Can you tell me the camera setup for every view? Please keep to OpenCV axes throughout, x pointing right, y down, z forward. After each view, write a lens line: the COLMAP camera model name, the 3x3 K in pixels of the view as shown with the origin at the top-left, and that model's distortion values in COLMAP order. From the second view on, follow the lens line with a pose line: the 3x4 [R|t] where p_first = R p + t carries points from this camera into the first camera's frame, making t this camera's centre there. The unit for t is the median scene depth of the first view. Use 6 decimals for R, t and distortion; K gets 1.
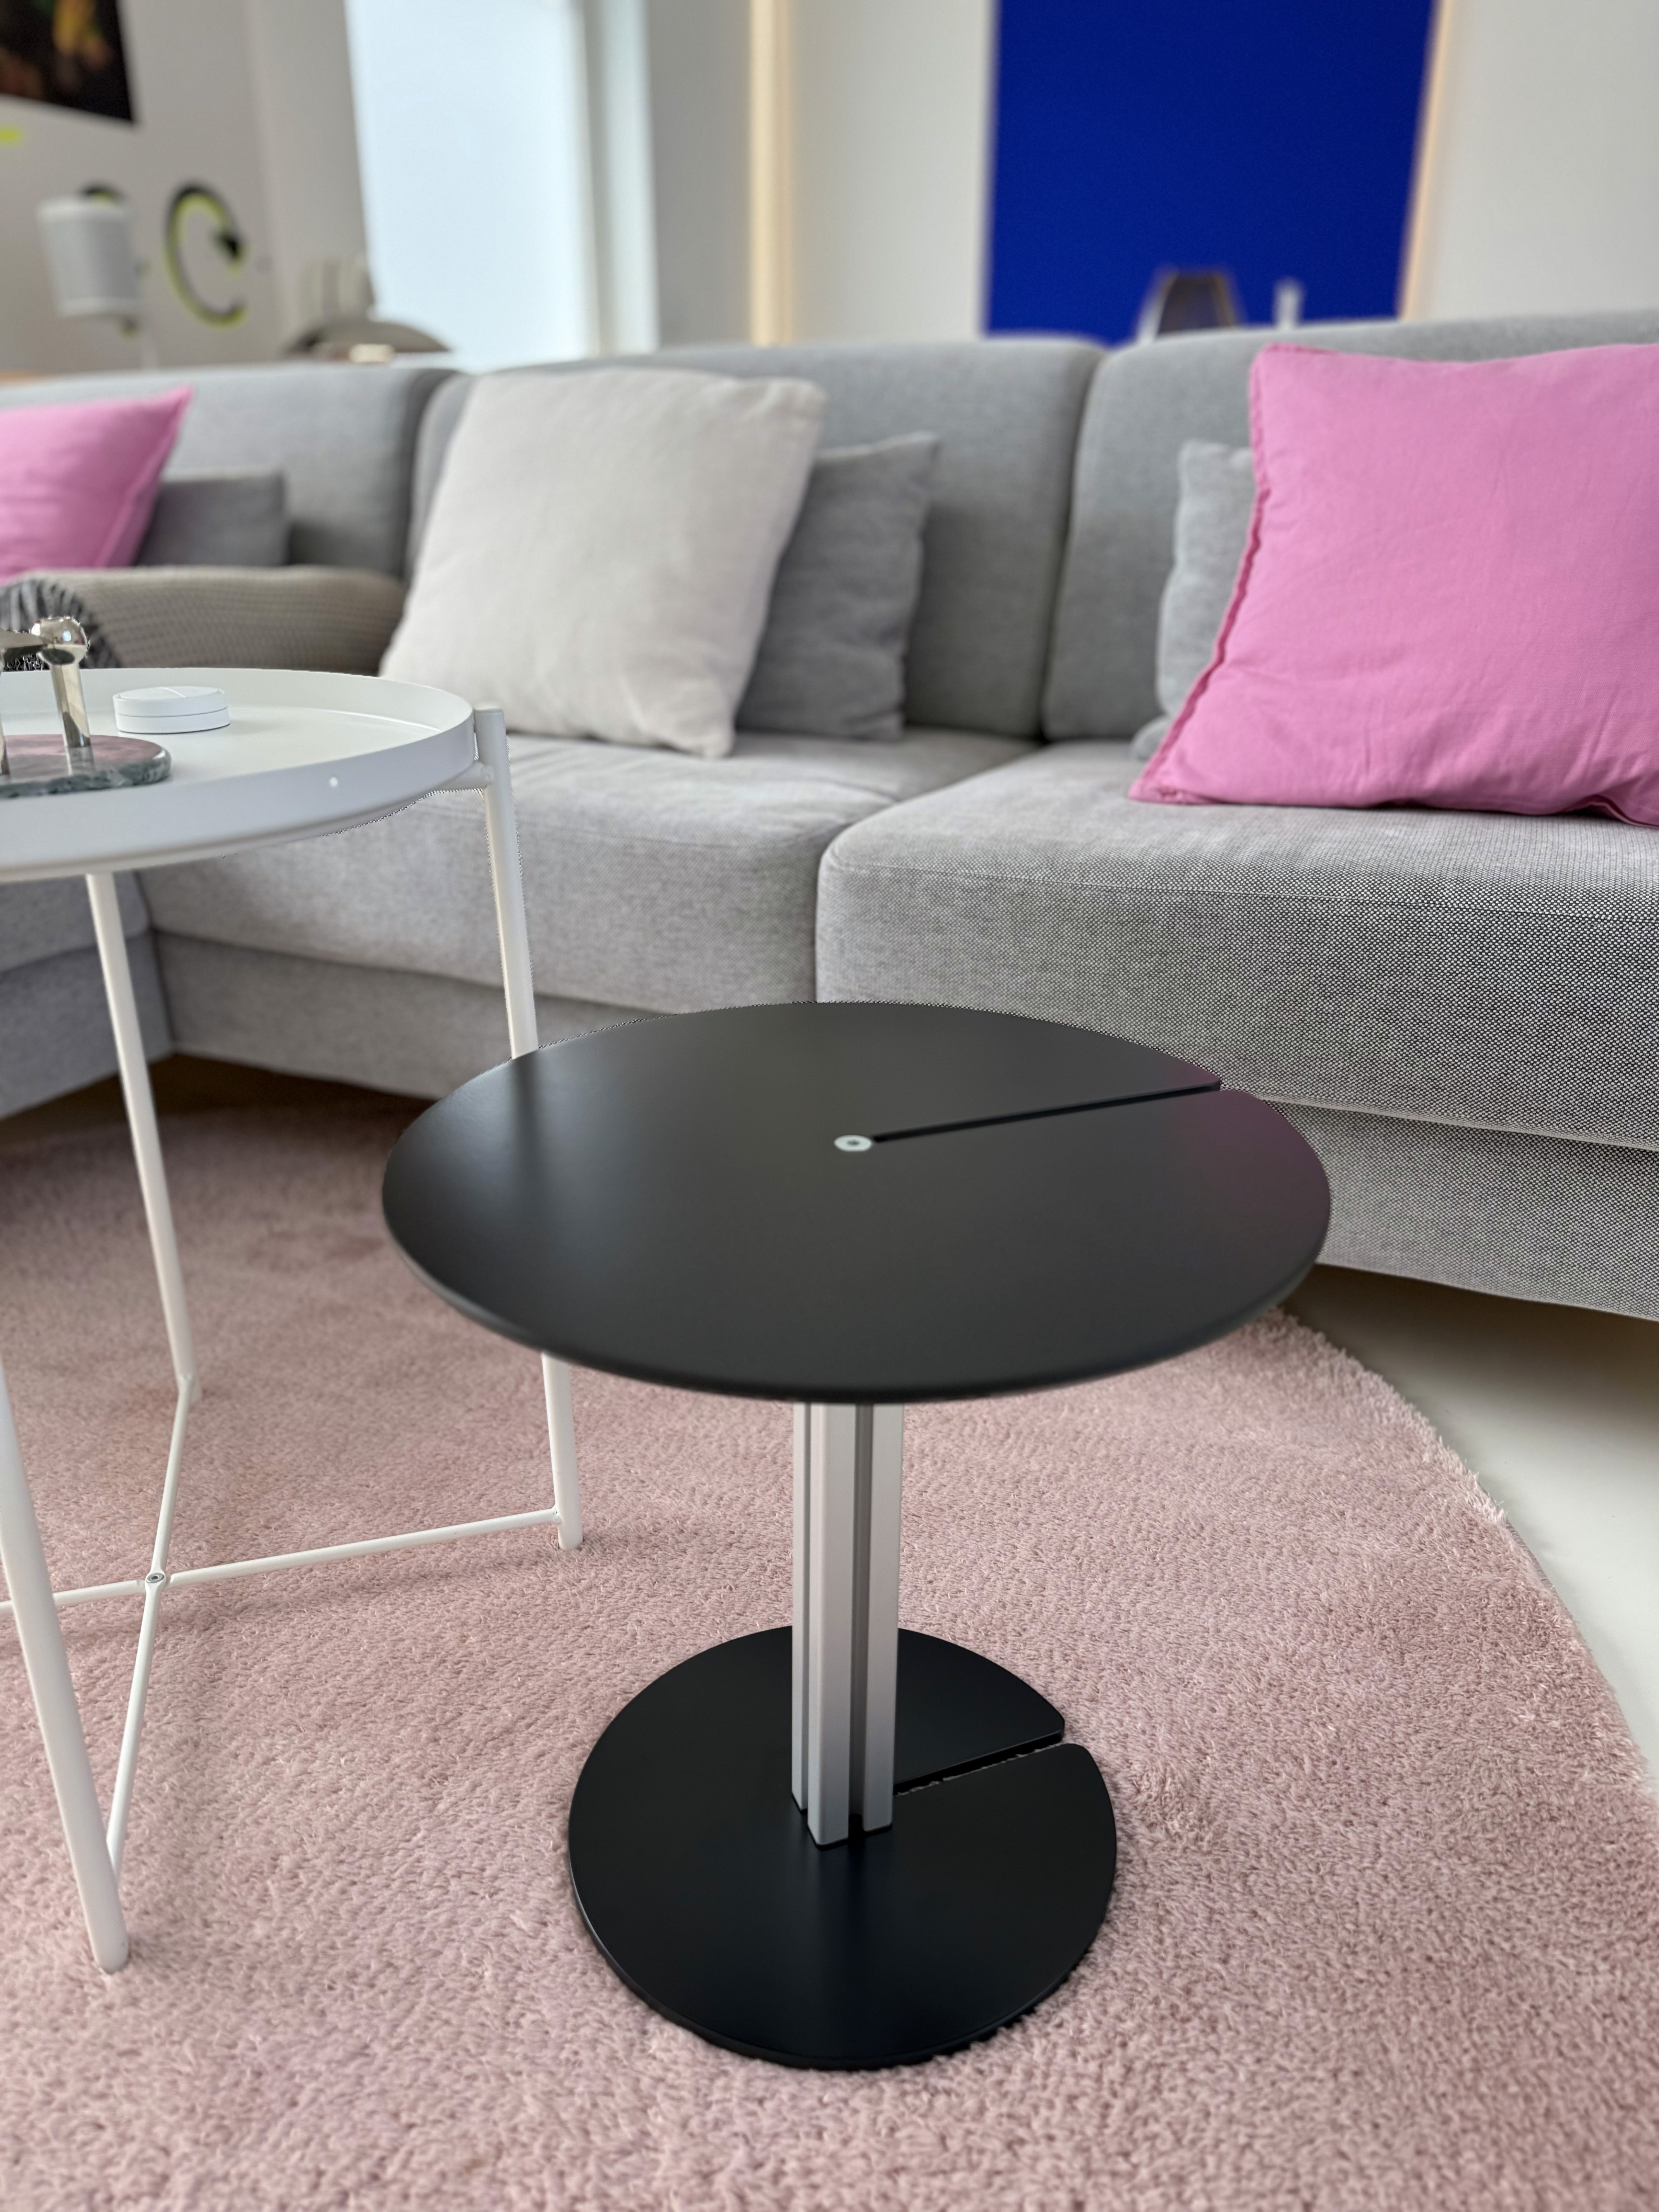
lens RADIAL K [[1601.2, 0, 824.9], [0, 1601.2, 1114.8], [0, 0, 1]] dist [0.051037, -0.059011]
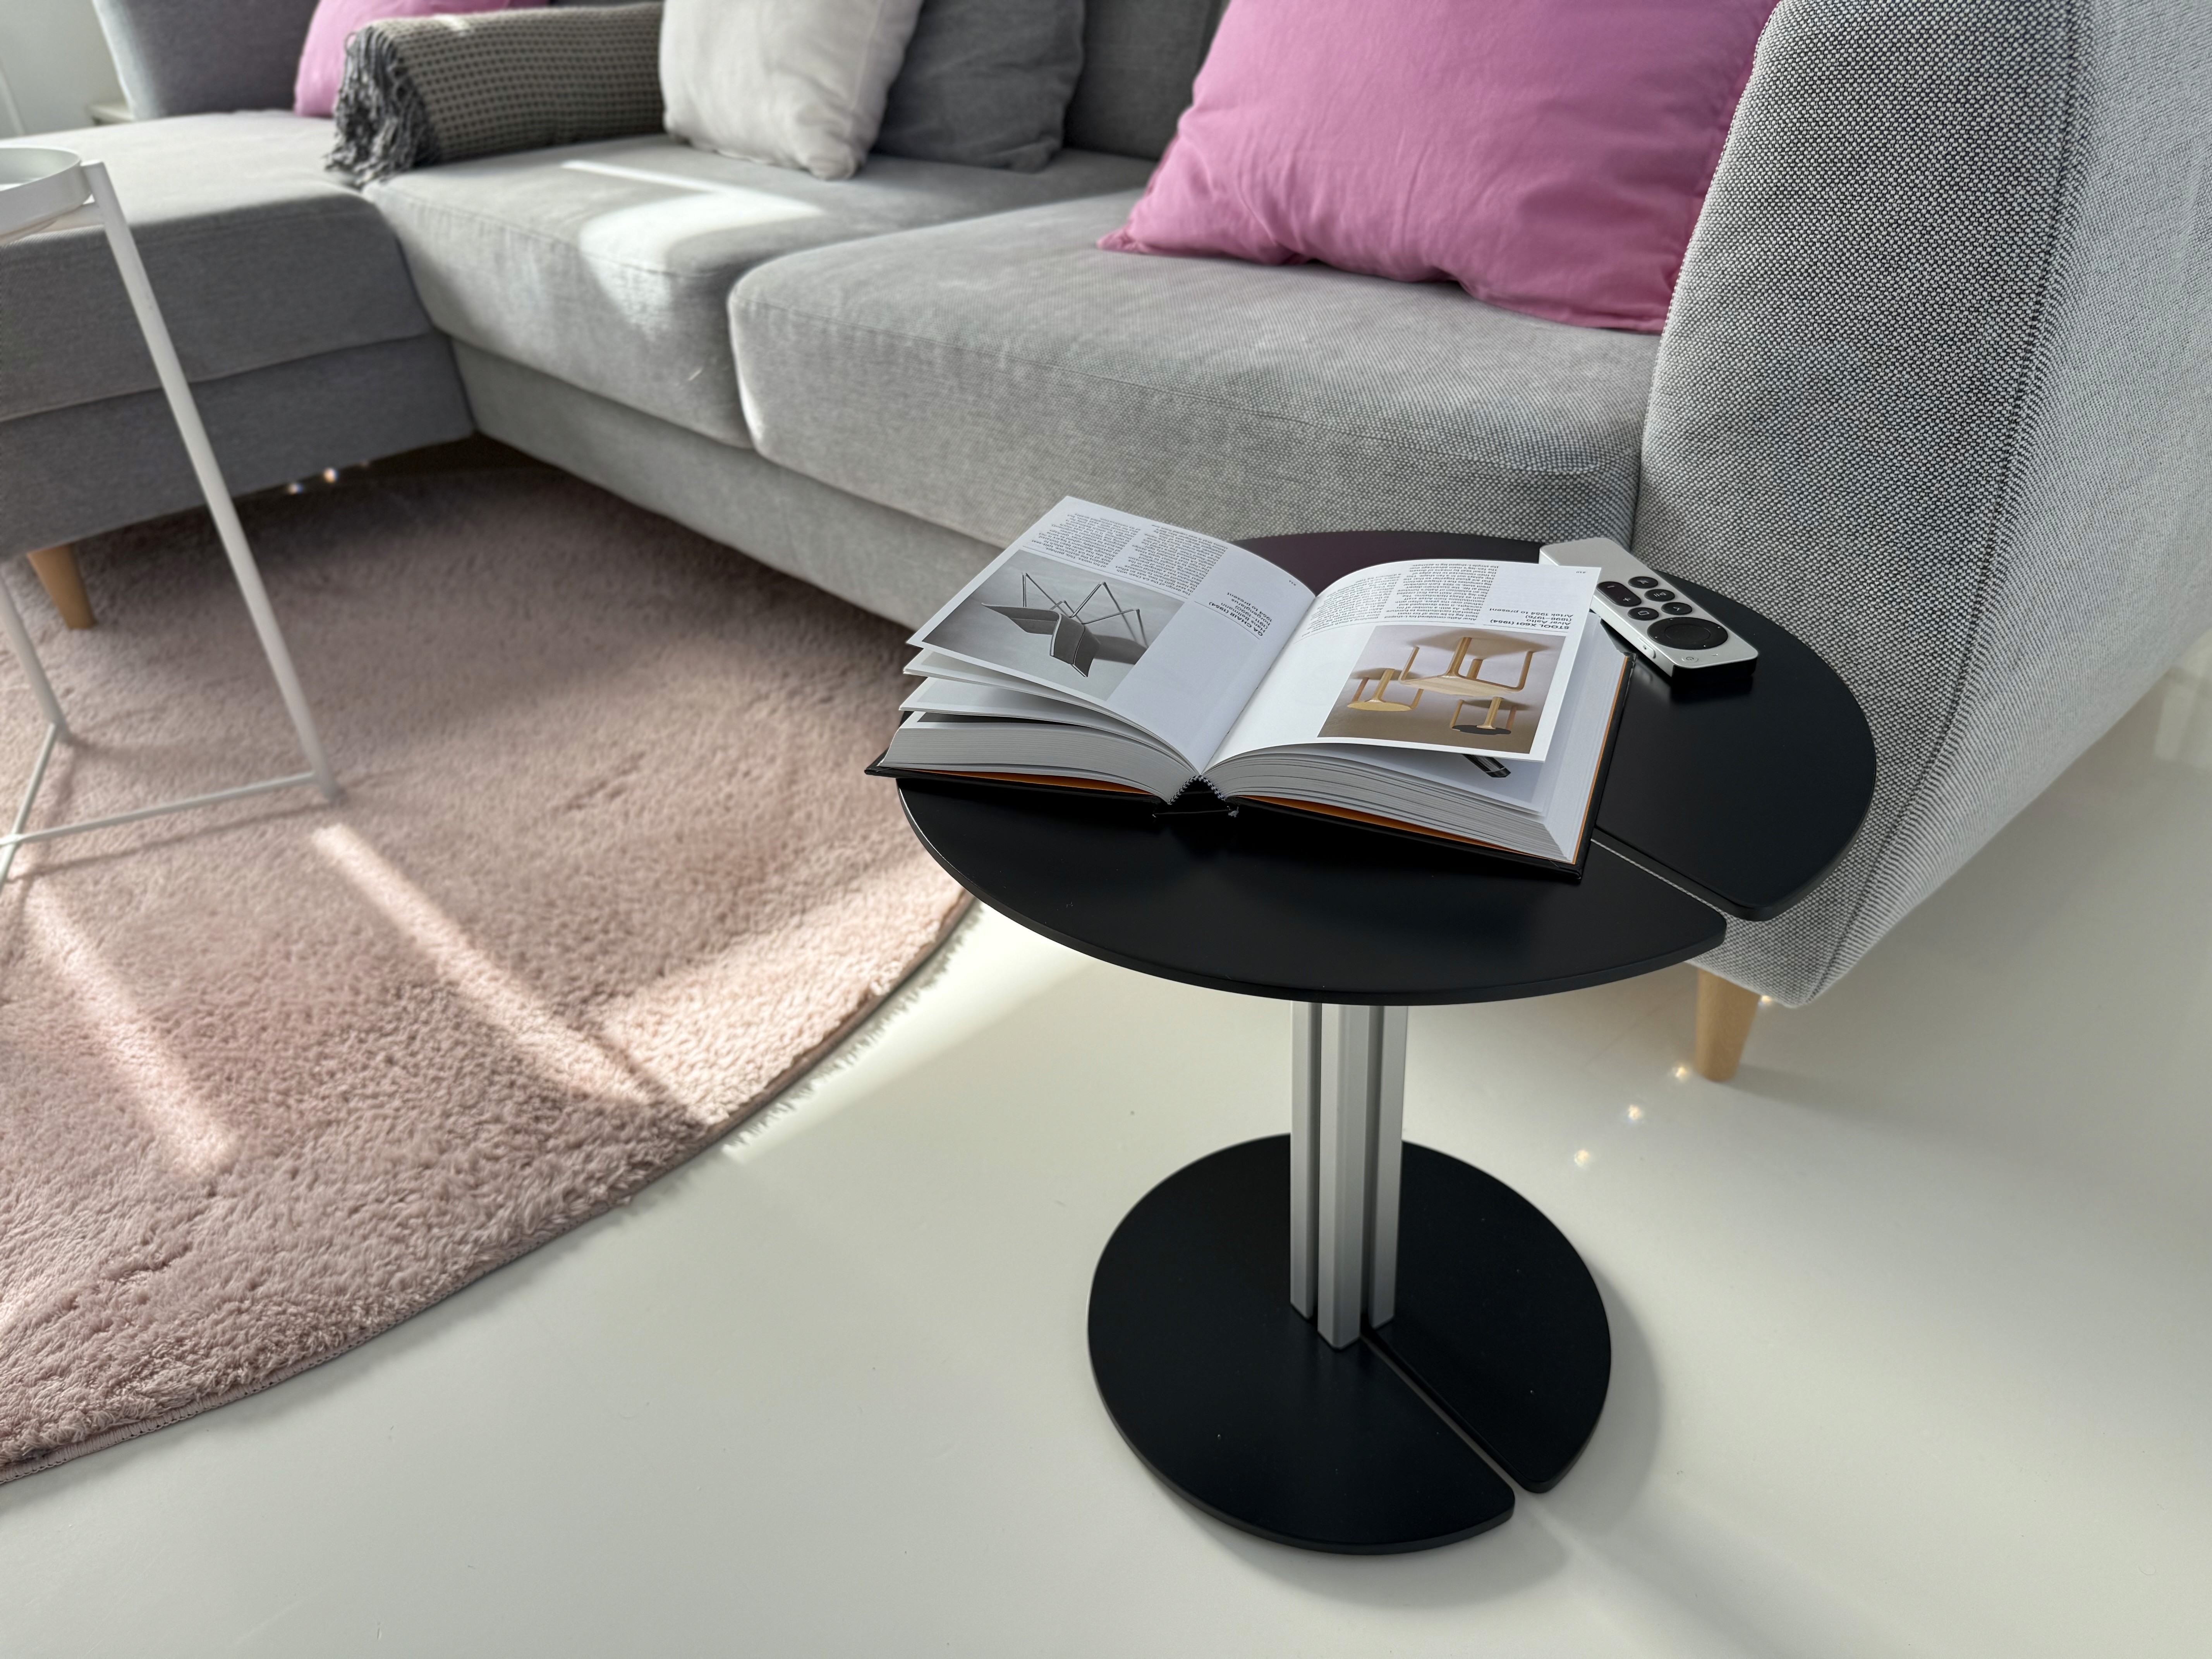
lens RADIAL K [[1601.2, 0, 1093.0], [0, 1601.2, 843.5], [0, 0, 1]] dist [0.051037, -0.059011]
pose [[0.916856, 0.159588, -0.365933, 0.748830], [-0.086516, 0.974269, 0.208123, -0.043337], [0.389731, -0.159160, 0.907071, 0.010553]]
